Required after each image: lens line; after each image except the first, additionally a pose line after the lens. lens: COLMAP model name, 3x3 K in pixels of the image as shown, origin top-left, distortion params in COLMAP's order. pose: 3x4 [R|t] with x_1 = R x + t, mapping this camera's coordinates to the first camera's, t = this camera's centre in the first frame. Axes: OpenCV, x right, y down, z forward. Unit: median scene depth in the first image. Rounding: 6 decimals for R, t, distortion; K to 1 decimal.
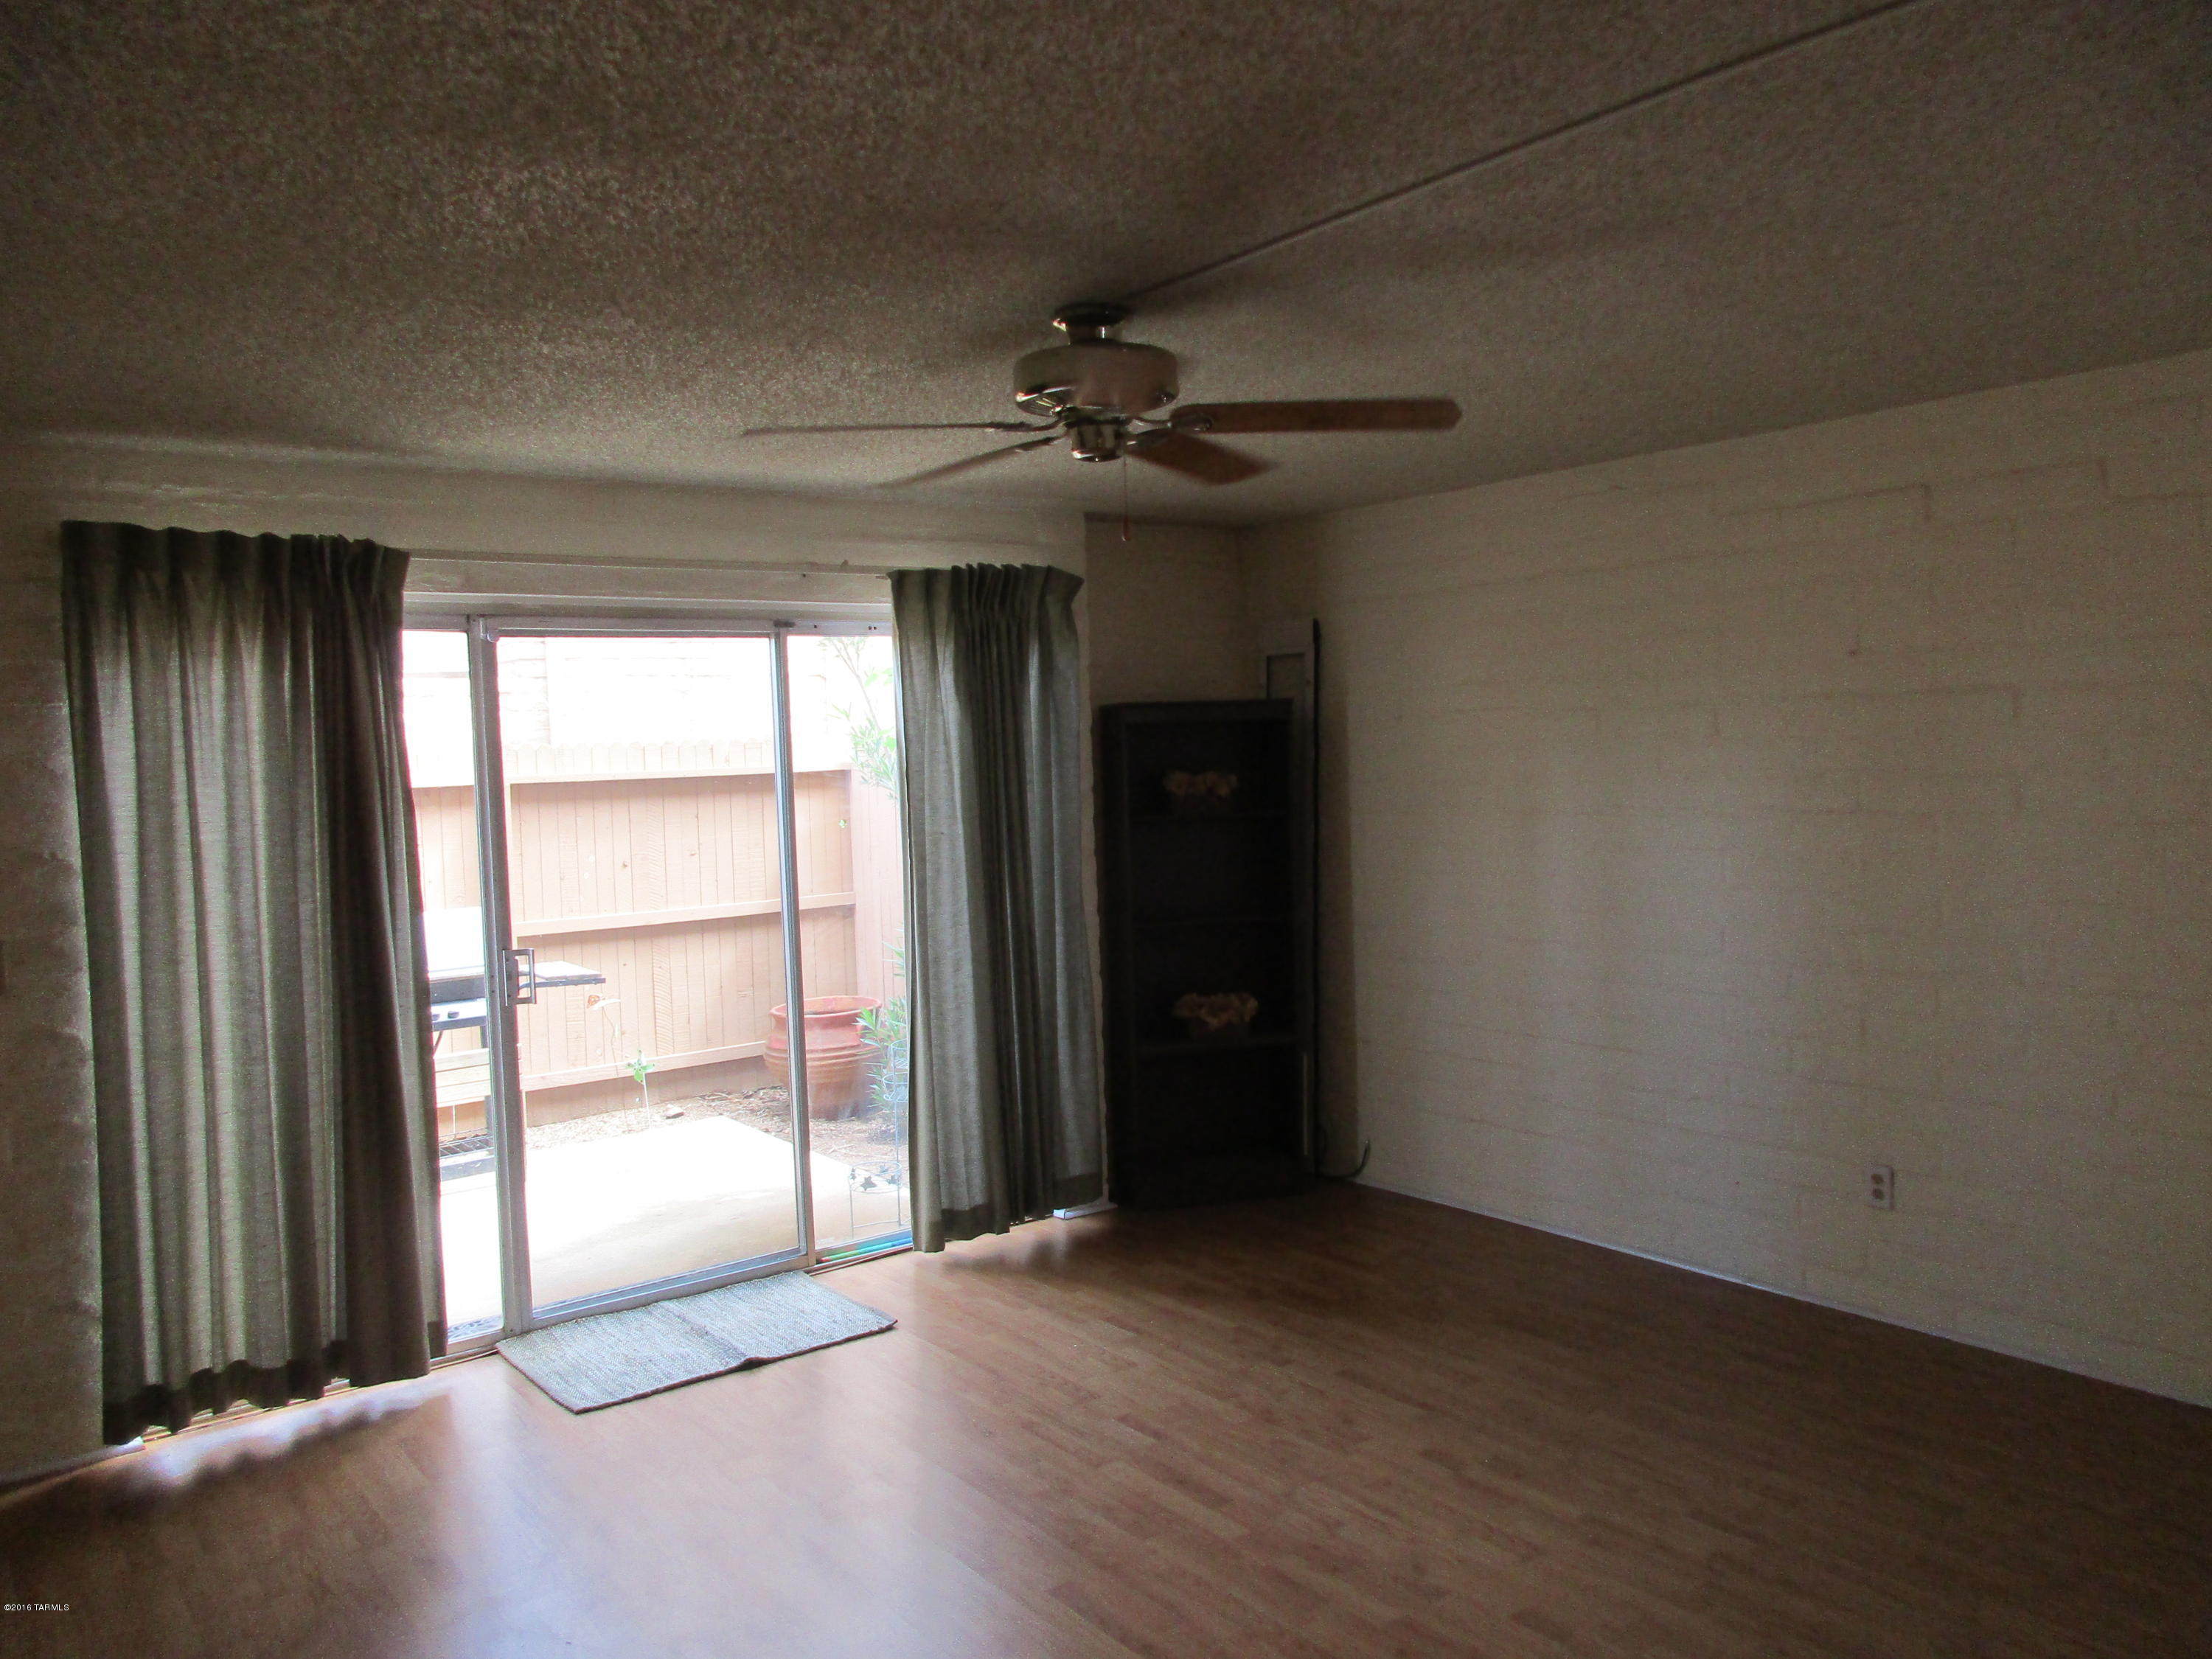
lens RADIAL K [[1653.6, 0, 1110.3], [0, 1653.6, 814.5], [0, 0, 1]] dist [-0.007061, 0.009680]
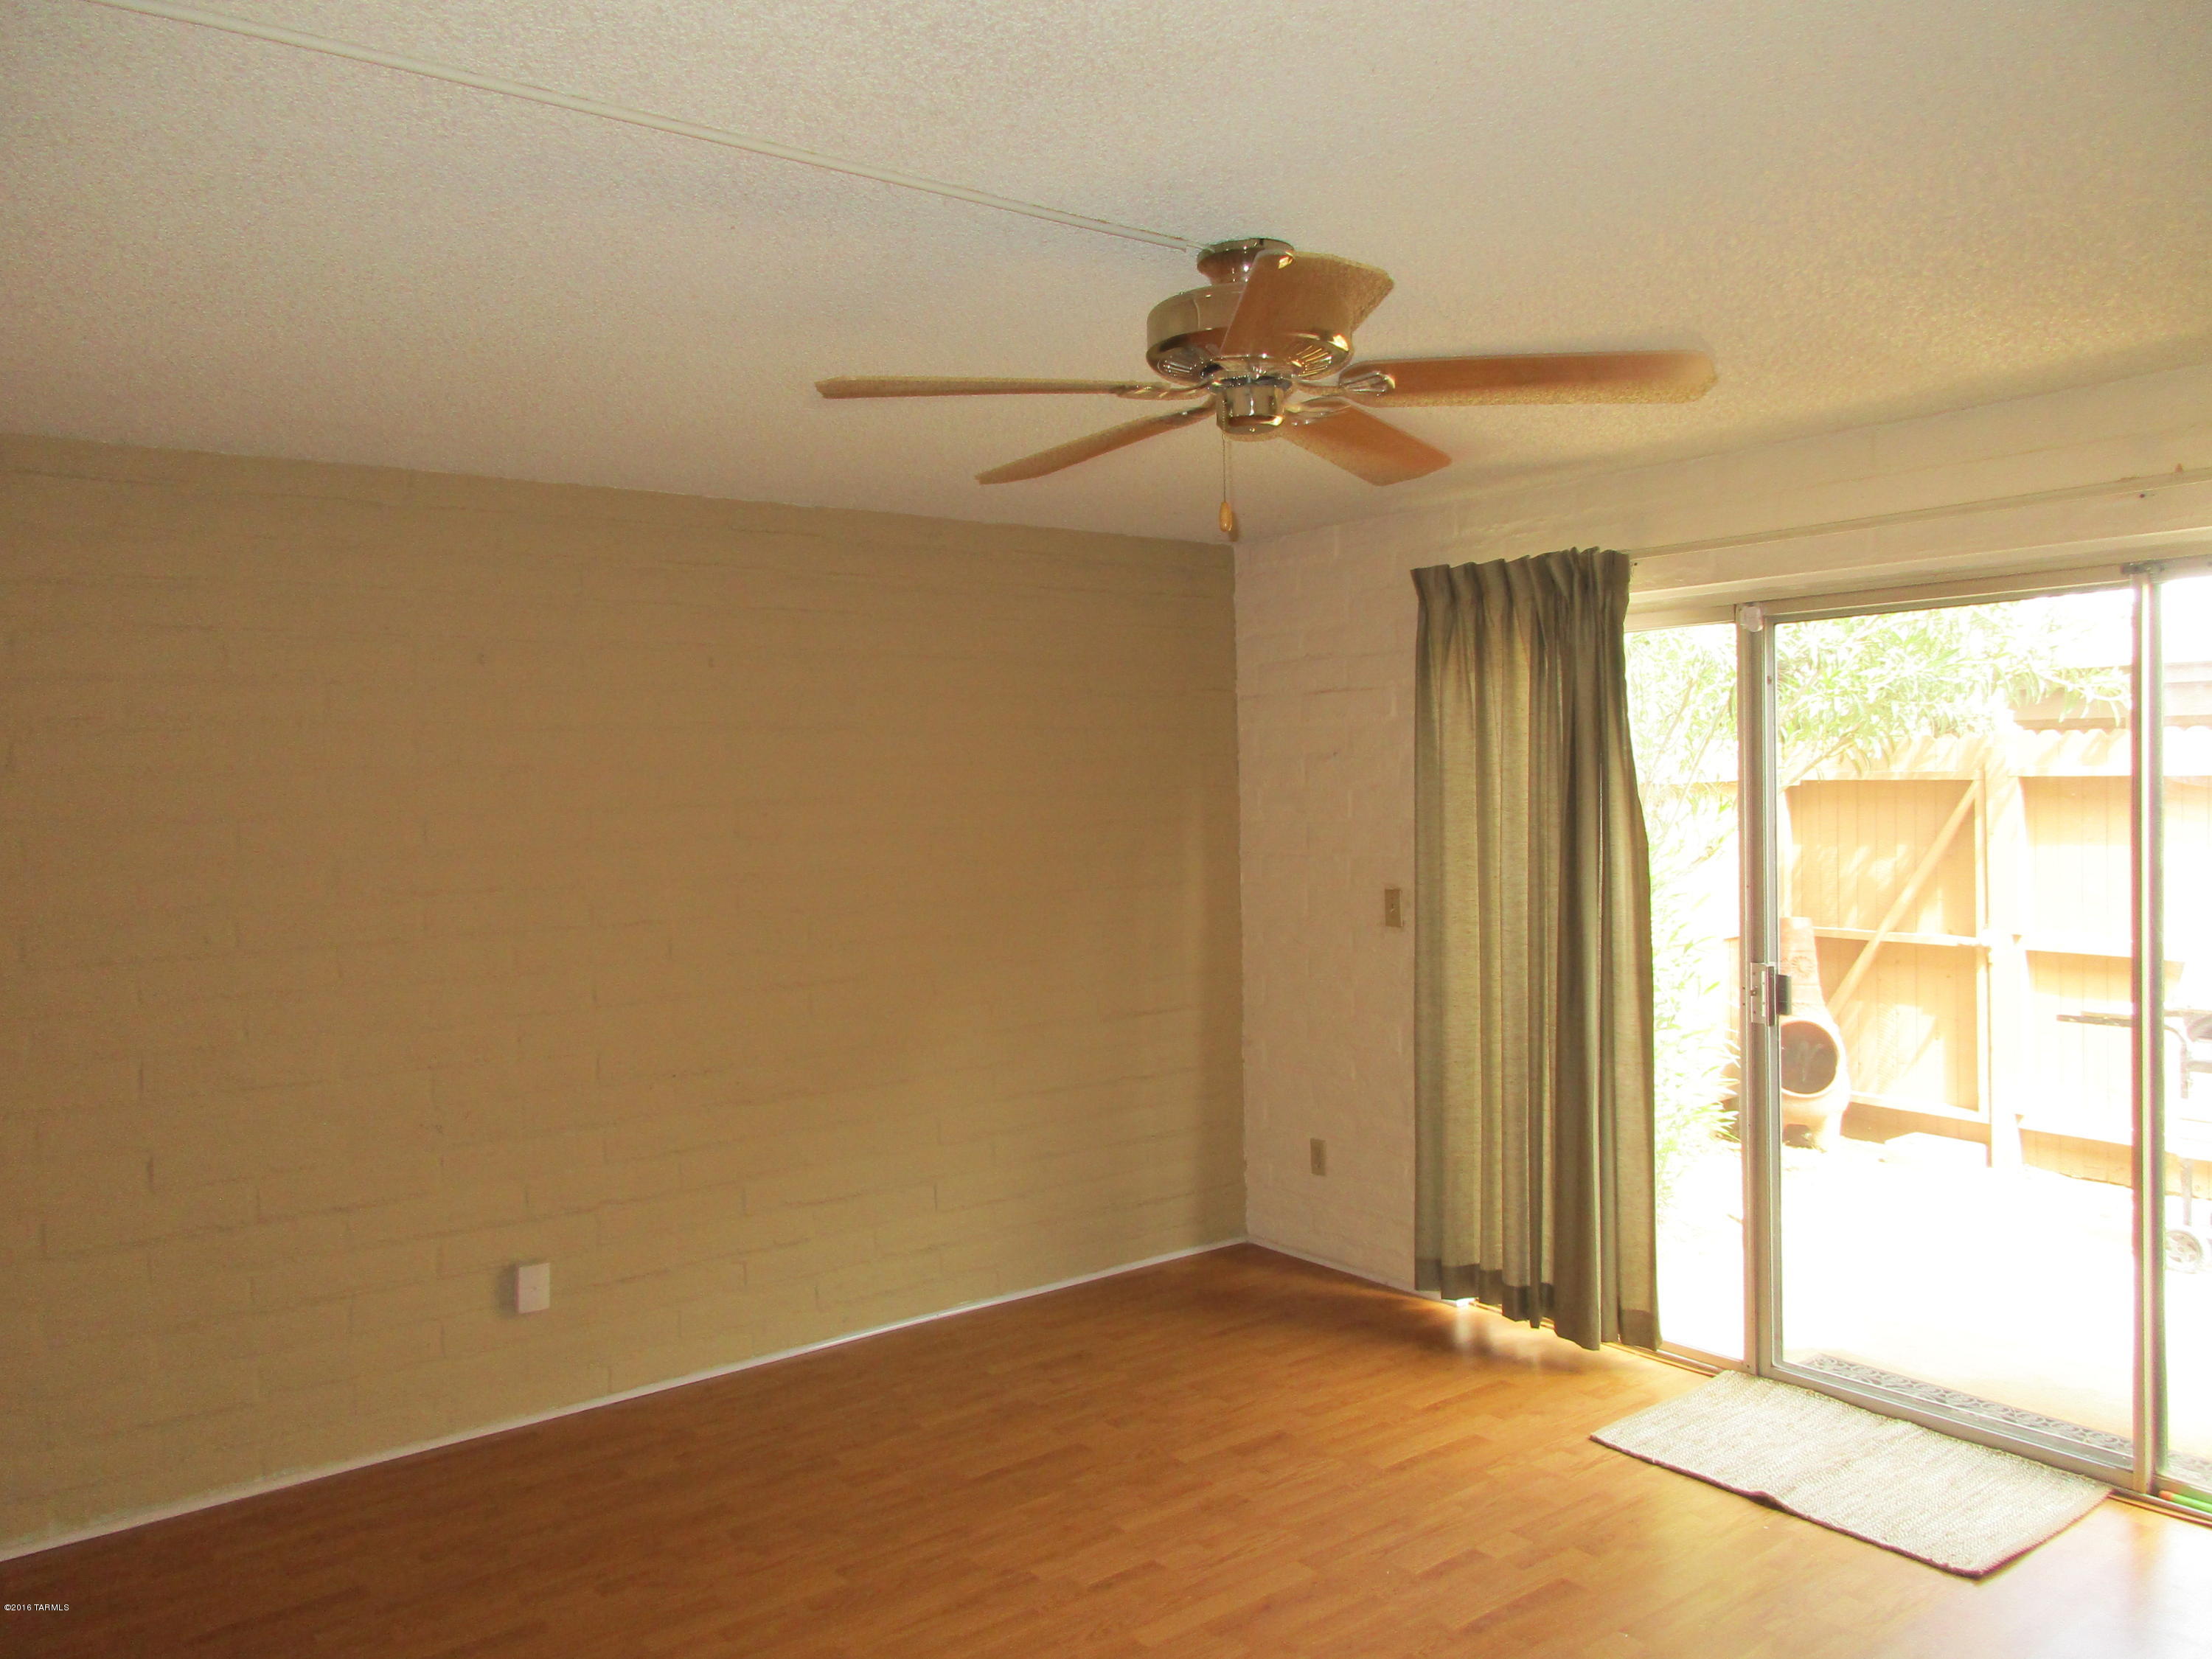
lens RADIAL K [[1653.6, 0, 1111.4], [0, 1653.6, 837.0], [0, 0, 1]] dist [-0.007061, 0.009680]
pose [[0.012563, 0.078115, -0.996865, 0.580543], [-0.016975, 0.996817, 0.077897, -0.058205], [0.999777, 0.015944, 0.013849, 0.659108]]
